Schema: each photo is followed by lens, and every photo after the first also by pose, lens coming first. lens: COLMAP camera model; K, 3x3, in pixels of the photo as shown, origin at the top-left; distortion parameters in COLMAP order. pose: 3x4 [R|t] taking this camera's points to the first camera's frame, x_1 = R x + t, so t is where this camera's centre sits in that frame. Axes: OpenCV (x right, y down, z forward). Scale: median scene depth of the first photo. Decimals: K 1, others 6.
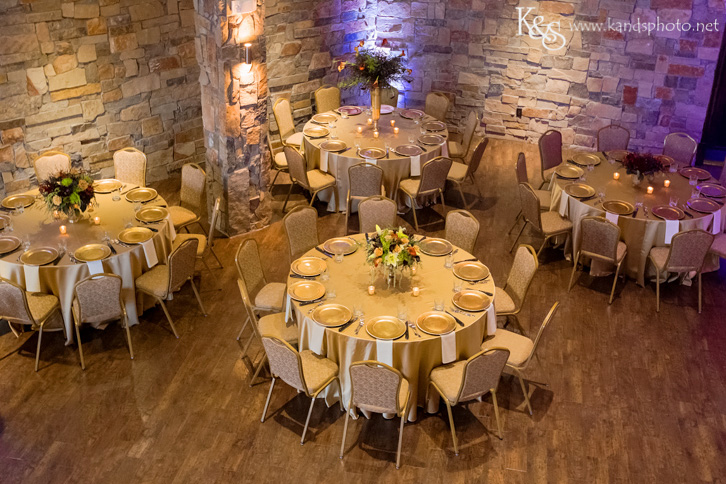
lens RADIAL K [[852.0, 0, 352.7], [0, 852.0, 203.8], [0, 0, 1]] dist [0.044611, 0.000000]
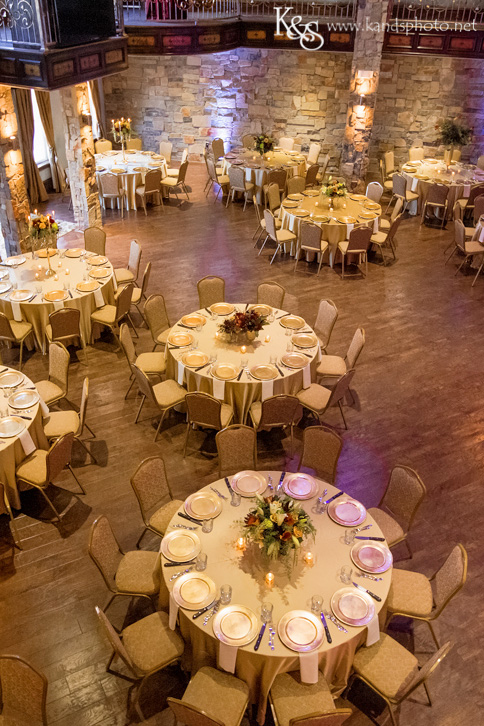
lens RADIAL K [[615.5, 0, 234.1], [0, 615.5, 359.8], [0, 0, 1]] dist [-0.030970, 0.059135]
pose [[0.638208, 0.431093, -0.637848, 0.748565], [-0.352389, 0.900209, 0.255823, 0.093765], [0.684480, 0.061502, 0.726433, -0.176456]]
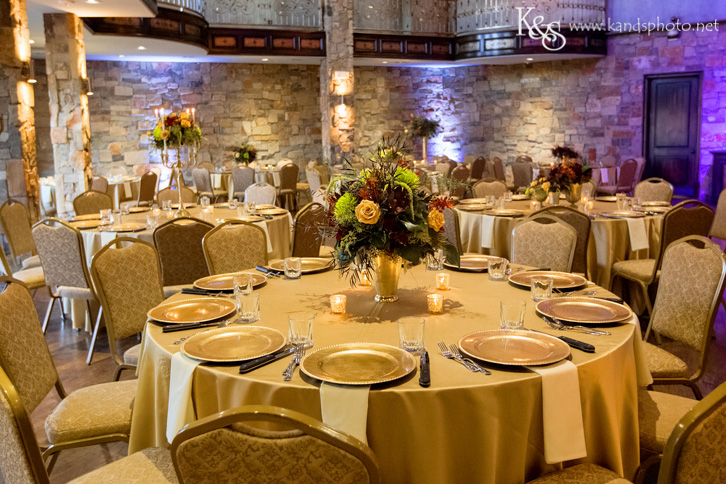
lens RADIAL K [[614.6, 0, 349.9], [0, 614.6, 199.7], [0, 0, 1]] dist [0.001238, 0.026977]
pose [[0.956298, -0.002052, -0.292385, 0.260664], [-0.097620, 0.940356, -0.325886, 0.427332], [0.275615, 0.340187, 0.899060, -0.148074]]
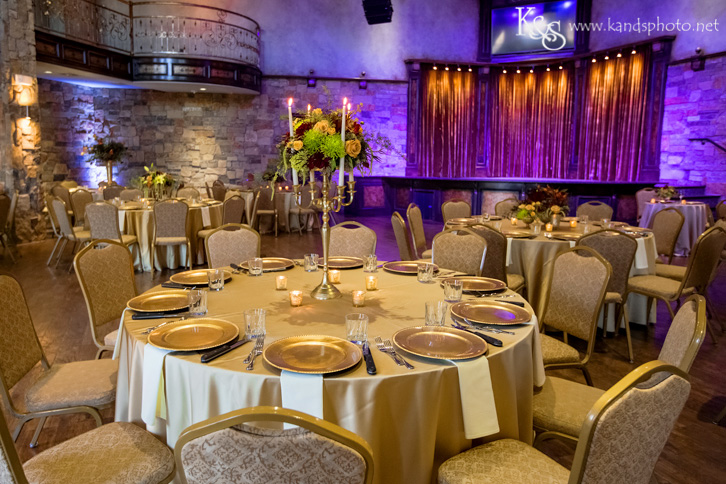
lens RADIAL K [[516.3, 0, 323.9], [0, 516.3, 221.9], [0, 0, 1]] dist [-0.009953, 0.027130]
pose [[0.855659, -0.075697, 0.511975, -0.137343], [0.236471, 0.937129, -0.256654, 0.327551], [-0.460359, 0.340676, 0.819762, 0.052368]]
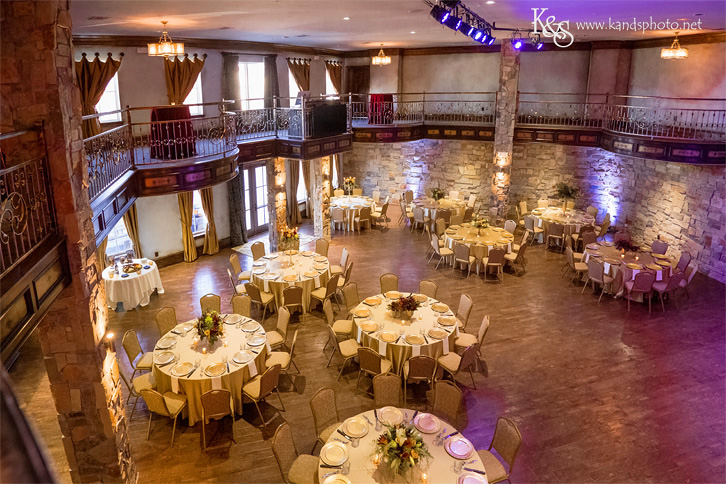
lens RADIAL K [[412.8, 0, 344.4], [0, 412.8, 201.1], [0, 0, 1]] dist [-0.038269, 0.002251]
pose [[0.457212, 0.225272, -0.860354, 0.808942], [-0.383720, 0.922681, 0.037674, 0.081158], [0.802319, 0.312911, 0.508302, -0.157374]]
